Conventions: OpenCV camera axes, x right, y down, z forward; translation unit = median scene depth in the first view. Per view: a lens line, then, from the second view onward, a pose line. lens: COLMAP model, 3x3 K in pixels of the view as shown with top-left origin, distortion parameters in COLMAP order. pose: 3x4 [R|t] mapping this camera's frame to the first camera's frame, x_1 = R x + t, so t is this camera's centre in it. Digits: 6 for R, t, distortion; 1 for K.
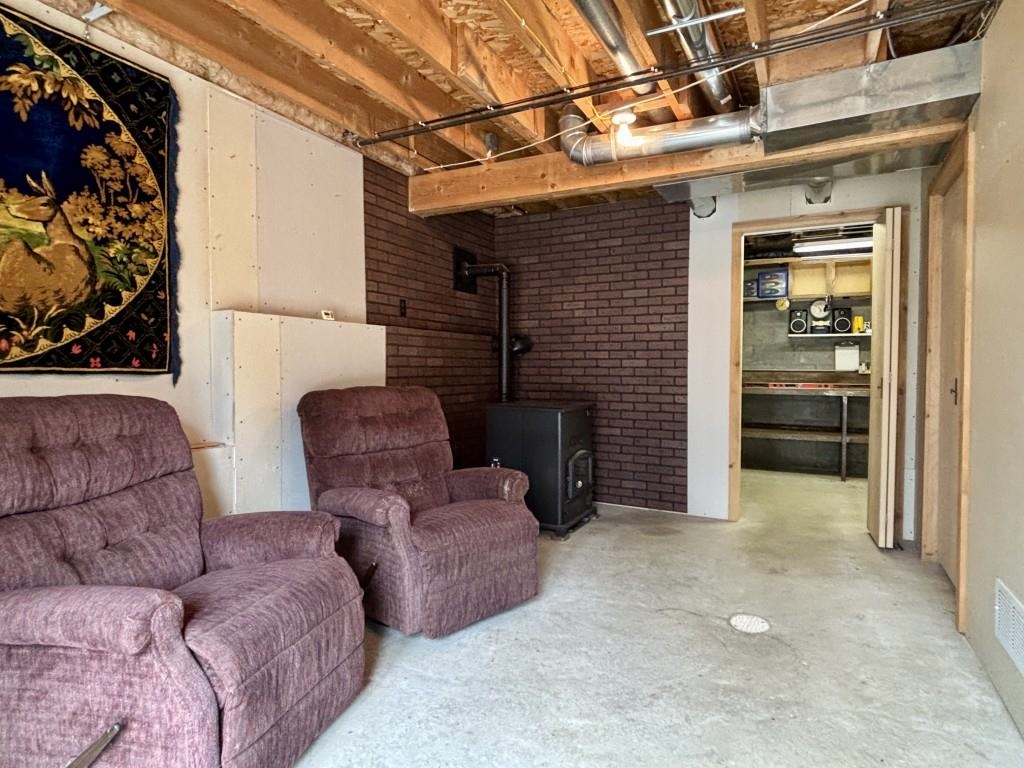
lens RADIAL K [[576.0, 0, 506.1], [0, 576.0, 382.3], [0, 0, 1]] dist [0.001807, 0.000600]
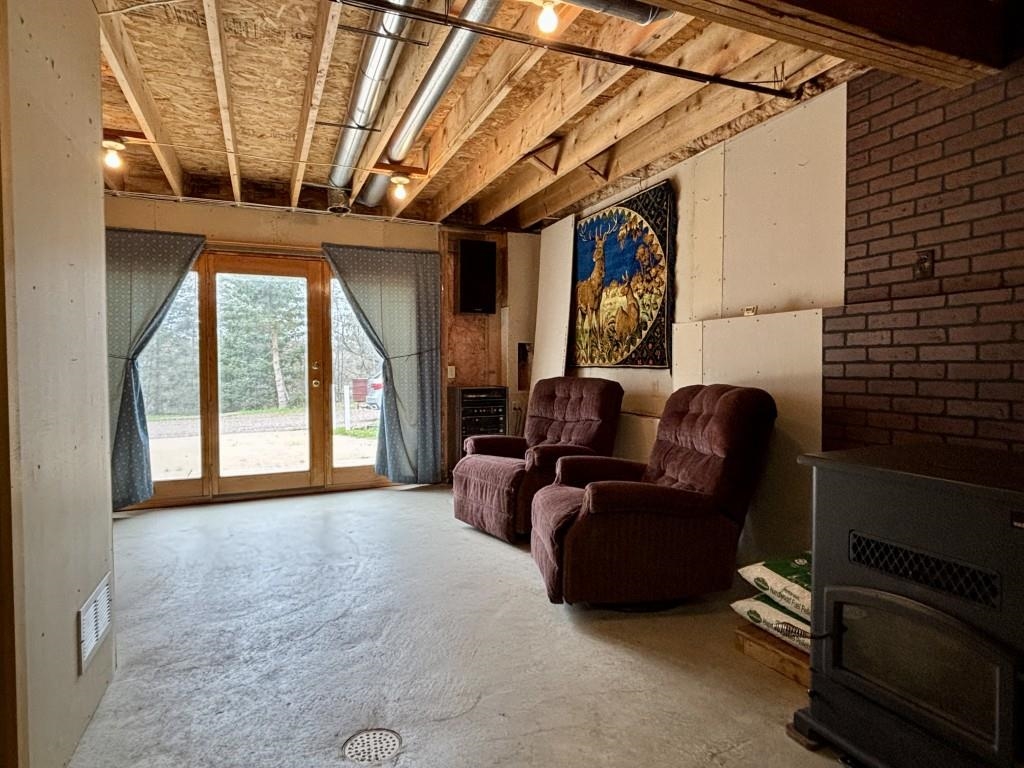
lens RADIAL K [[576.0, 0, 506.1], [0, 576.0, 382.3], [0, 0, 1]] dist [0.001807, 0.000600]
pose [[-0.632373, 0.027203, -0.774186, 0.972794], [-0.014002, 0.998819, 0.046533, -0.048501], [0.774537, 0.040266, -0.631245, 1.783127]]
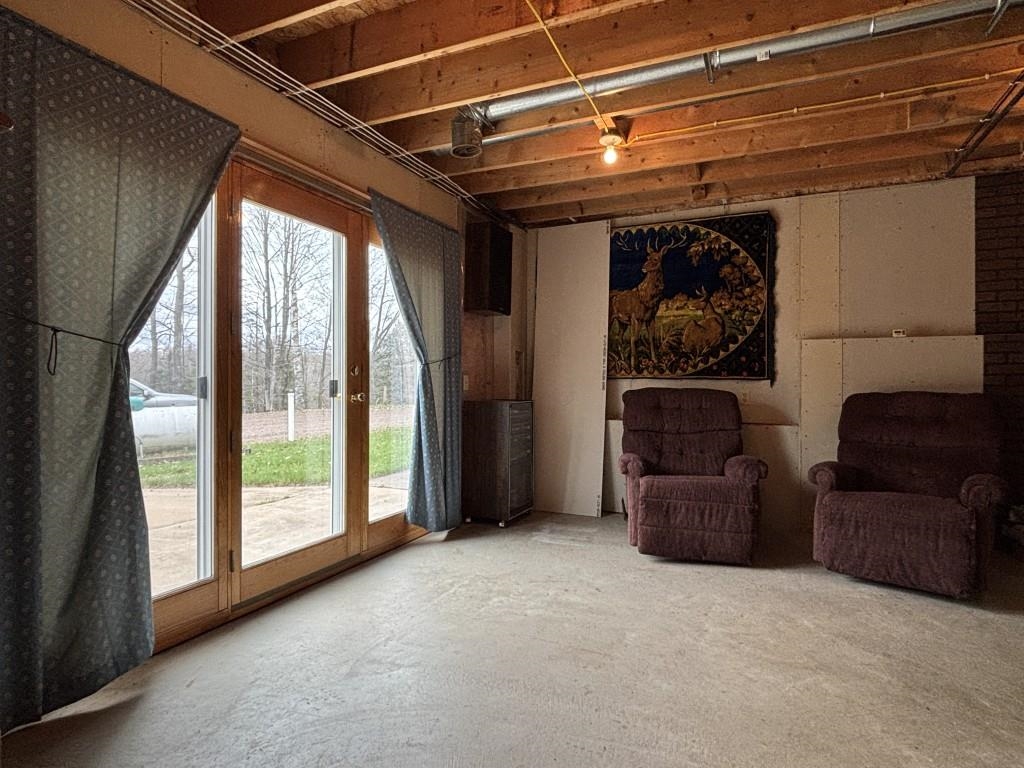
lens RADIAL K [[576.0, 0, 506.1], [0, 576.0, 382.3], [0, 0, 1]] dist [0.001807, 0.000600]
pose [[0.052803, -0.001483, -0.998604, 1.186873], [-0.029809, 0.999551, -0.003060, 0.022740], [0.998160, 0.029929, 0.052735, 0.141592]]
